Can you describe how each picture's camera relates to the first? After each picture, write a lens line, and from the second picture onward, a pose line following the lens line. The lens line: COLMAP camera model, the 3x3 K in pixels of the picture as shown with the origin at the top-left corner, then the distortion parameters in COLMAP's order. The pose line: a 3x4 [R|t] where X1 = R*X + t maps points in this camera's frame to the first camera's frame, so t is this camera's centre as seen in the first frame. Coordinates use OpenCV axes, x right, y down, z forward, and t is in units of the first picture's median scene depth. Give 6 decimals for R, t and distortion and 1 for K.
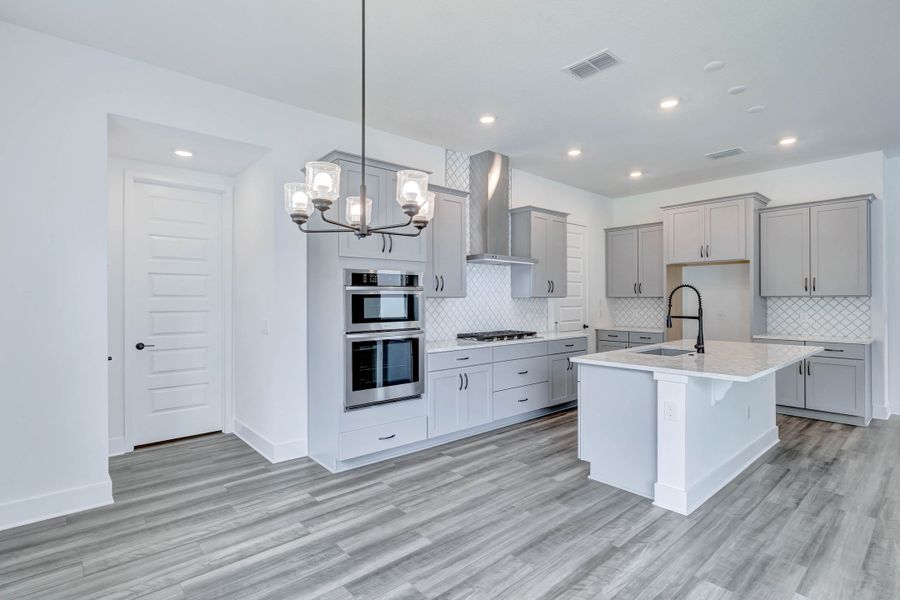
lens RADIAL K [[440.3, 0, 450.0], [0, 440.3, 300.0], [0, 0, 1]] dist [-0.003595, -0.000453]
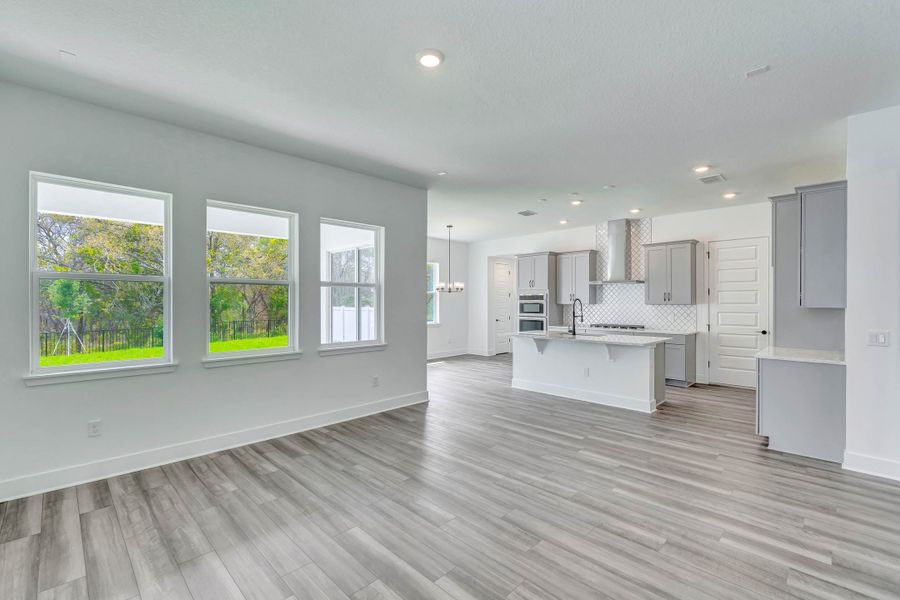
lens RADIAL K [[396.2, 0, 453.3], [0, 396.2, 300.1], [0, 0, 1]] dist [-0.000176, -0.000222]
pose [[0.069546, -0.001471, -0.997578, 1.861715], [-0.000437, 0.999999, -0.001505, -0.022638], [0.997579, 0.000540, 0.069545, 0.306993]]
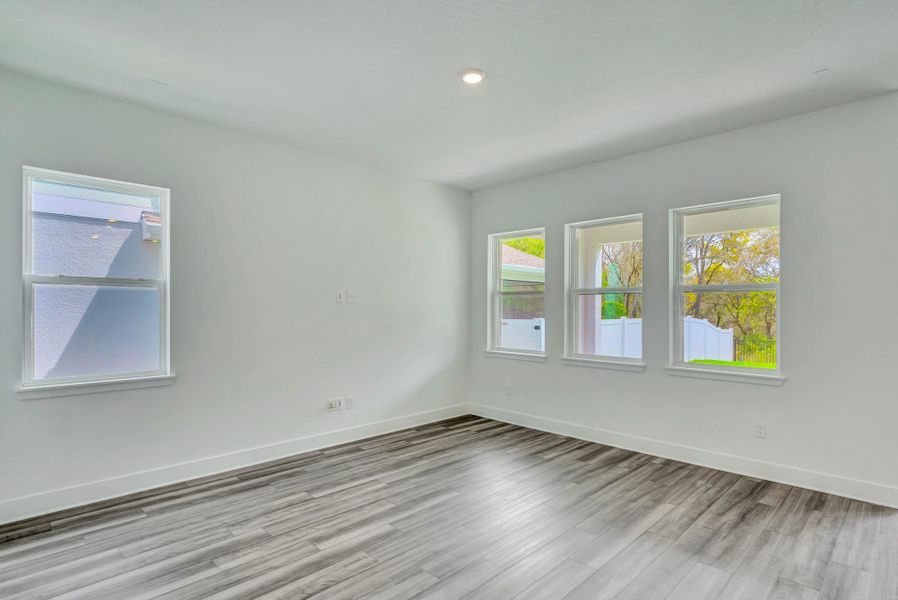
lens RADIAL K [[472.1, 0, 450.8], [0, 472.1, 304.5], [0, 0, 1]] dist [-0.001923, -0.000473]
pose [[-0.997512, -0.003217, -0.070418, 1.347842], [-0.003136, 0.999994, -0.001257, -0.030755], [0.070421, -0.001033, -0.997517, 1.057090]]
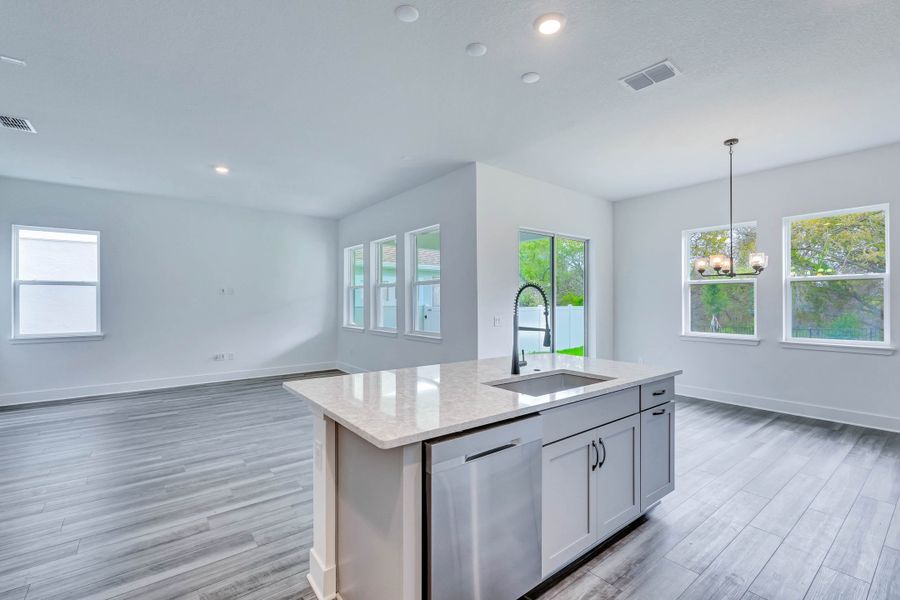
lens RADIAL K [[398.3, 0, 453.4], [0, 398.3, 302.9], [0, 0, 1]] dist [-0.004009, -0.000062]
pose [[-0.998534, 0.003250, 0.054021, 0.536363], [0.003456, 0.999987, 0.003715, -0.005584], [-0.054008, 0.003896, -0.998533, 1.419825]]
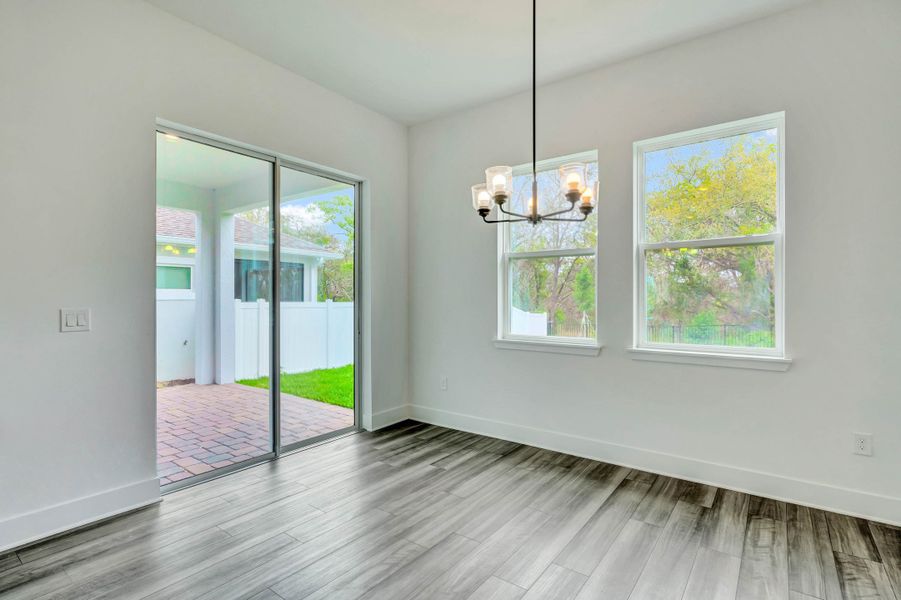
lens RADIAL K [[440.8, 0, 450.5], [0, 440.8, 300.0], [0, 0, 1]] dist [-0.003595, -0.000453]
pose [[-0.978311, -0.001543, -0.207135, 0.119690], [-0.002028, 0.999996, 0.002128, 0.027117], [0.207131, 0.002502, -0.978310, 0.908398]]
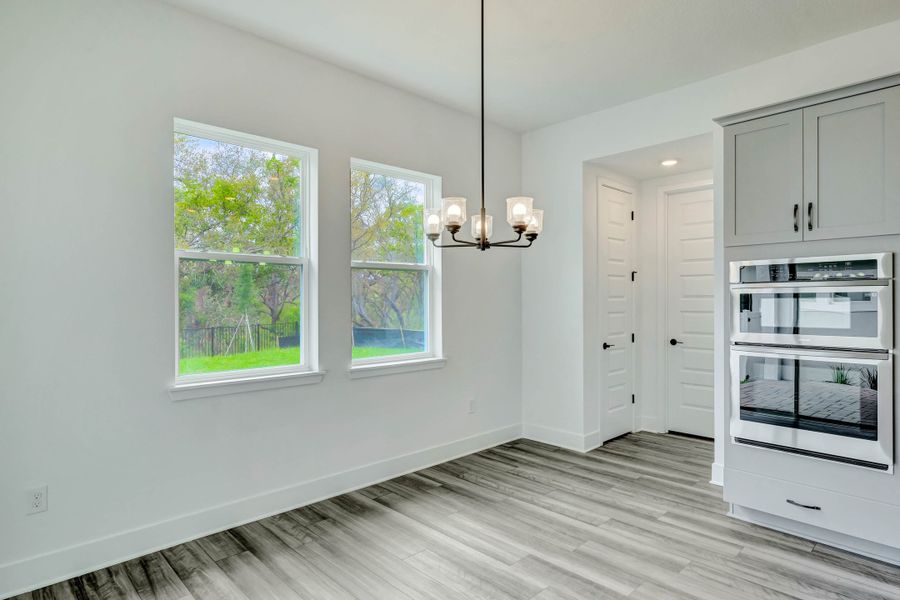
lens RADIAL K [[499.9, 0, 450.0], [0, 499.9, 300.0], [0, 0, 1]] dist [-0.002410, -0.000358]
pose [[0.046363, 0.000922, -0.998924, 0.503473], [0.001751, 0.999998, 0.001004, -0.003357], [0.998923, -0.001795, 0.046361, 0.357570]]
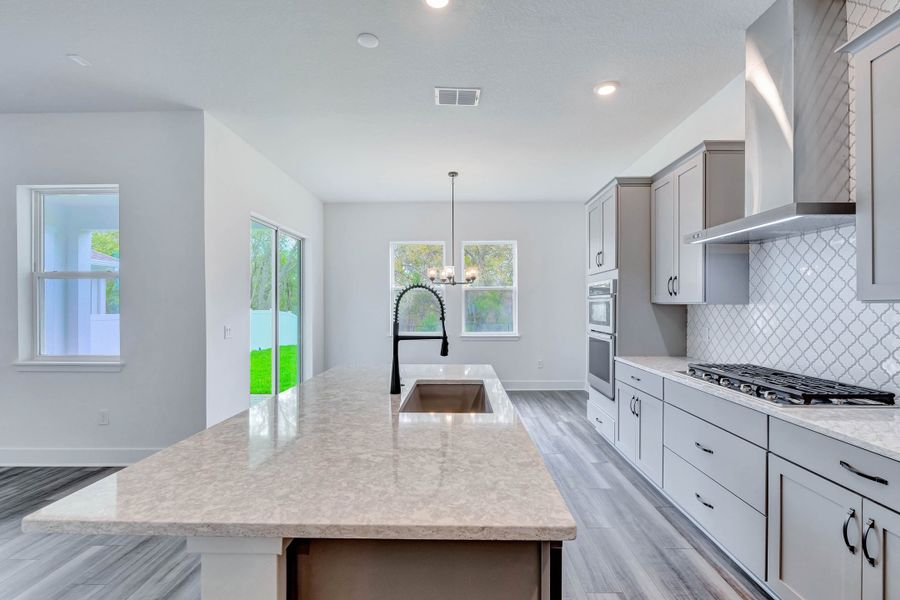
lens RADIAL K [[398.3, 0, 453.4], [0, 398.3, 302.9], [0, 0, 1]] dist [-0.004009, -0.000062]
pose [[-0.669403, -0.000419, -0.742900, 0.785867], [0.003005, 0.999990, -0.003272, -0.006337], [0.742894, -0.004423, -0.669395, 1.207329]]
